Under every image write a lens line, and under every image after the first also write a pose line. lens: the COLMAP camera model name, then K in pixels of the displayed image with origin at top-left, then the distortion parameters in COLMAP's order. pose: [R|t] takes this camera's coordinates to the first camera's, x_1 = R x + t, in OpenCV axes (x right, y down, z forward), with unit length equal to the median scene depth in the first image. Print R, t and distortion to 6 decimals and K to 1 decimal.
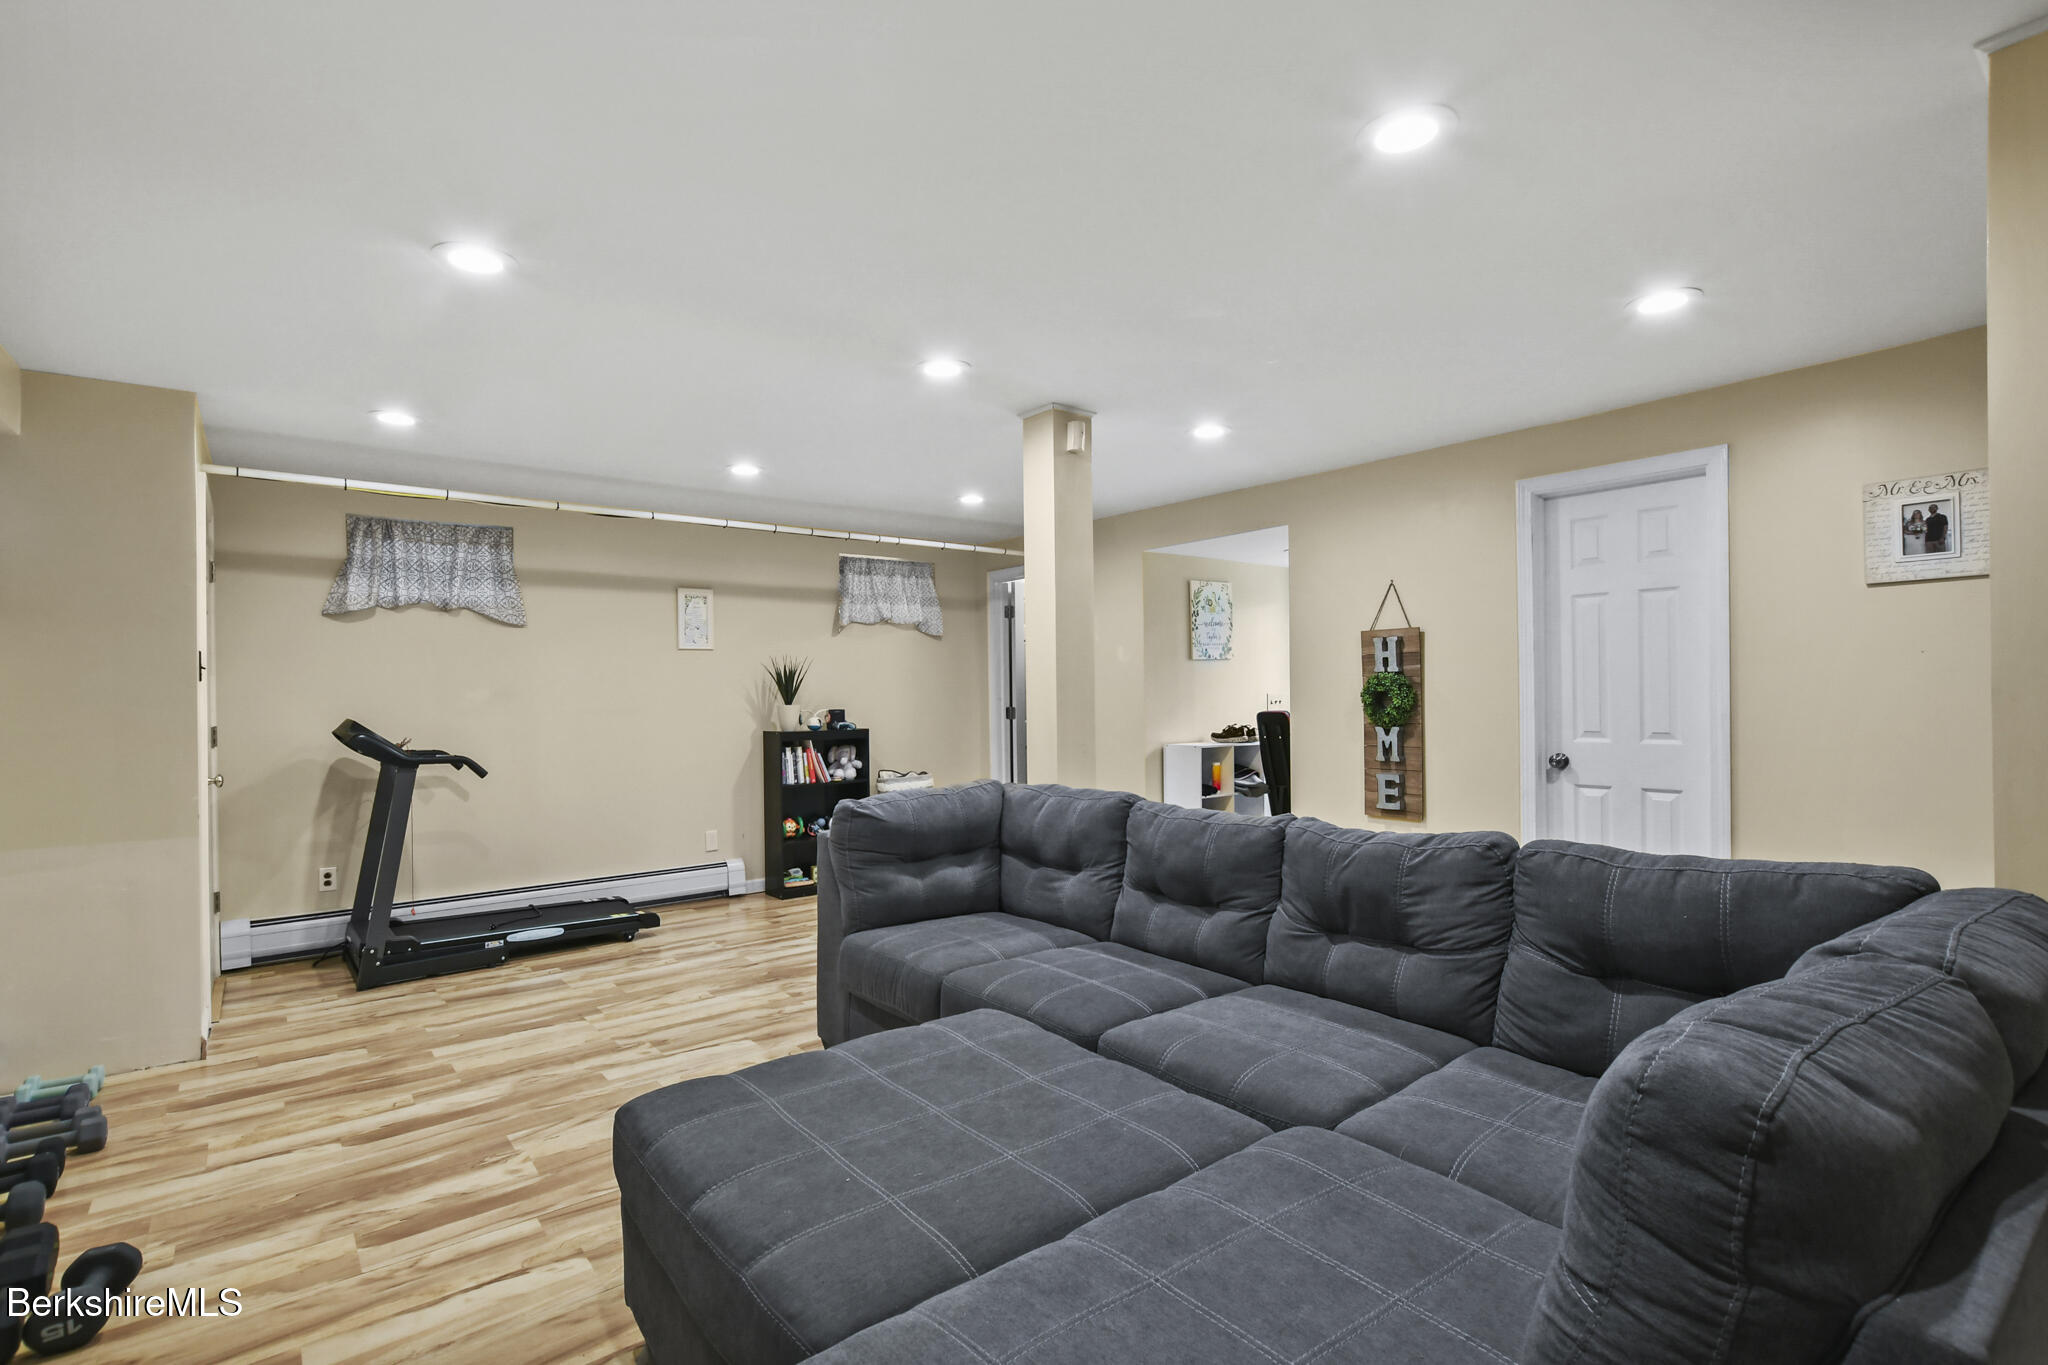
lens RADIAL K [[932.3, 0, 1021.7], [0, 932.3, 692.6], [0, 0, 1]] dist [-0.002930, 0.000676]
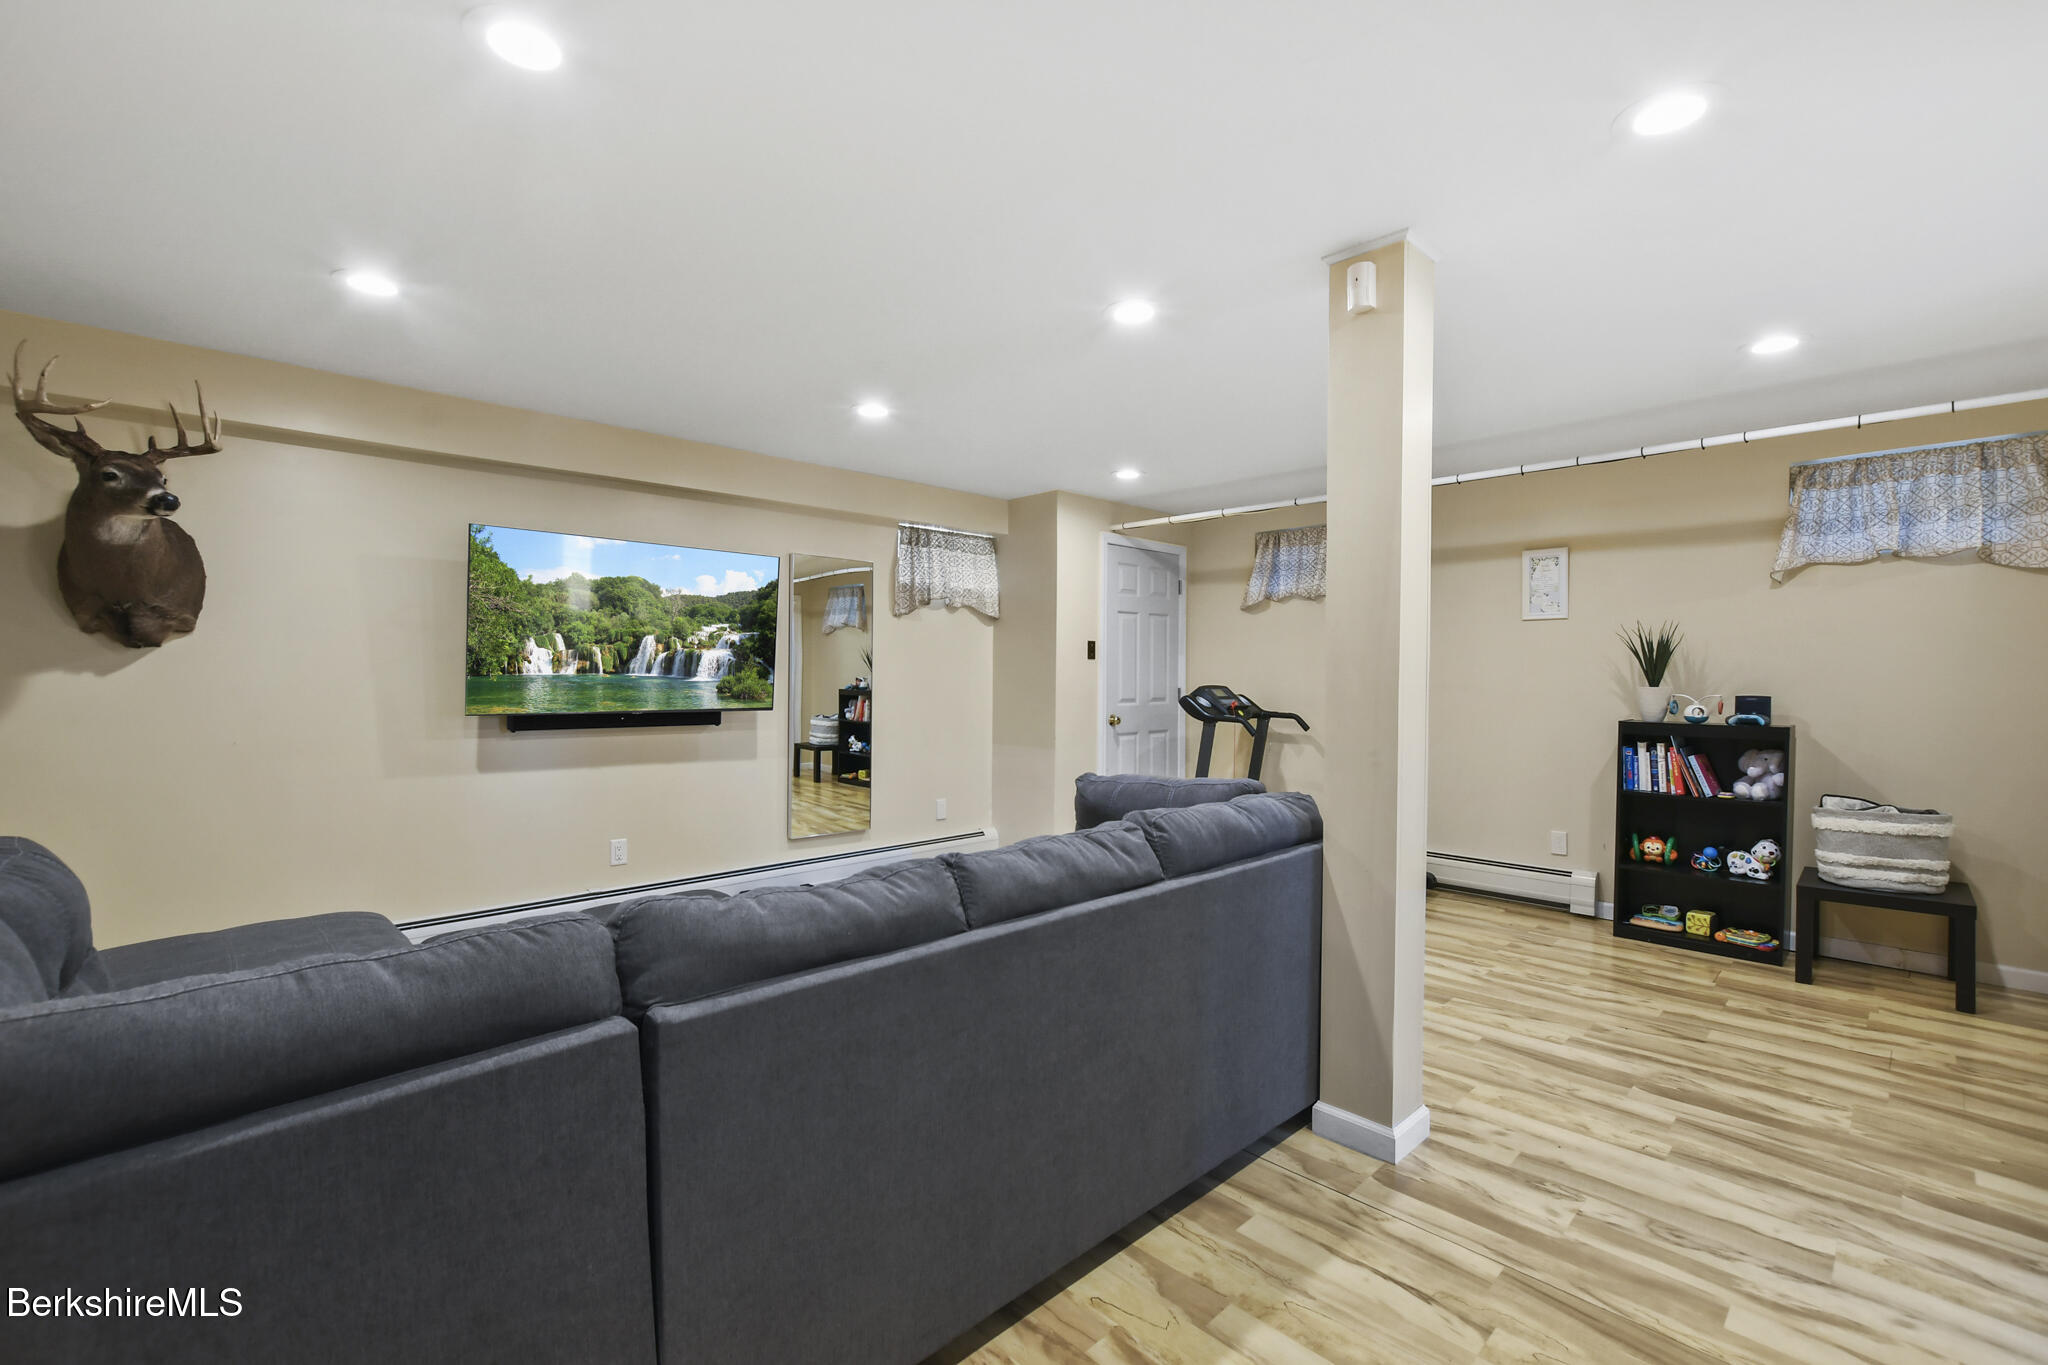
lens RADIAL K [[890.5, 0, 1021.3], [0, 890.5, 693.0], [0, 0, 1]] dist [-0.017177, 0.005715]
pose [[0.114431, 0.032759, -0.992891, 0.403176], [-0.006860, 0.999458, 0.032185, -0.001168], [0.993407, 0.003128, 0.114594, 0.411699]]
